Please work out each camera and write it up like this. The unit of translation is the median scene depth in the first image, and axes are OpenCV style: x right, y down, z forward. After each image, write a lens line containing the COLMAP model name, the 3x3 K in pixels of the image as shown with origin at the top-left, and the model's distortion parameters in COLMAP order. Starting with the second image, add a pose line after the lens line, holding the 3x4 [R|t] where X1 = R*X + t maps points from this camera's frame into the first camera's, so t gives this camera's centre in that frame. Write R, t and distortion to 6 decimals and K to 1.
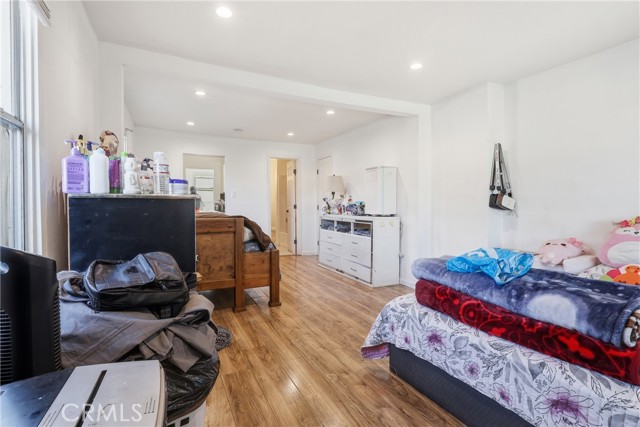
lens RADIAL K [[309.5, 0, 320.0], [0, 309.5, 213.5], [0, 0, 1]] dist [0.001018, -0.000010]
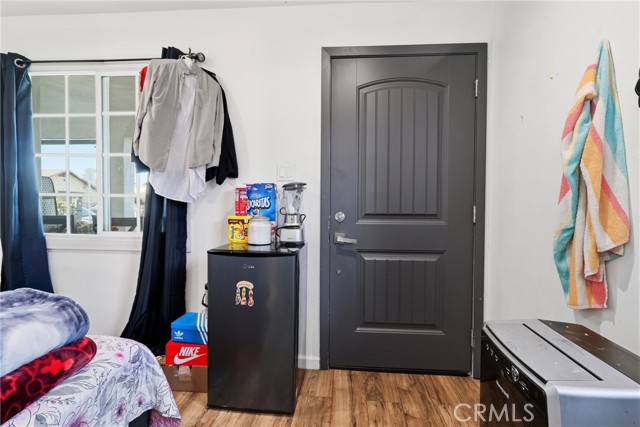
lens RADIAL K [[309.5, 0, 320.0], [0, 309.5, 213.5], [0, 0, 1]] dist [0.001018, -0.000010]
pose [[-0.878153, -0.010580, 0.478263, -0.087461], [0.005815, 0.999445, 0.032786, -0.009872], [-0.478344, 0.031572, -0.877605, 0.509032]]
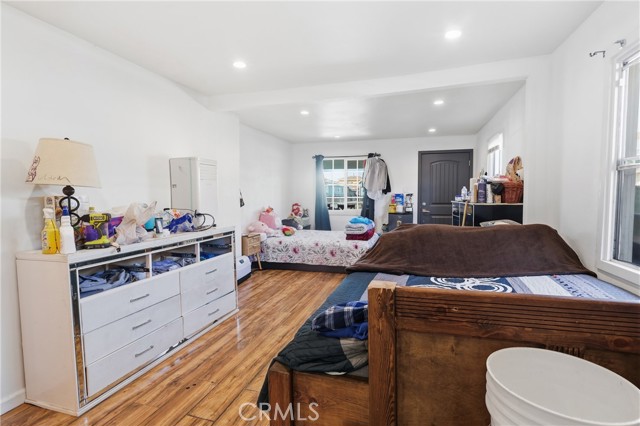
lens RADIAL K [[309.5, 0, 320.0], [0, 309.5, 213.0], [0, 0, 1]] dist [0.001018, -0.000010]
pose [[-0.735564, -0.037105, 0.676438, -0.769911], [0.025063, 0.996325, 0.081905, -0.118273], [-0.676991, 0.077200, -0.731931, 2.058078]]
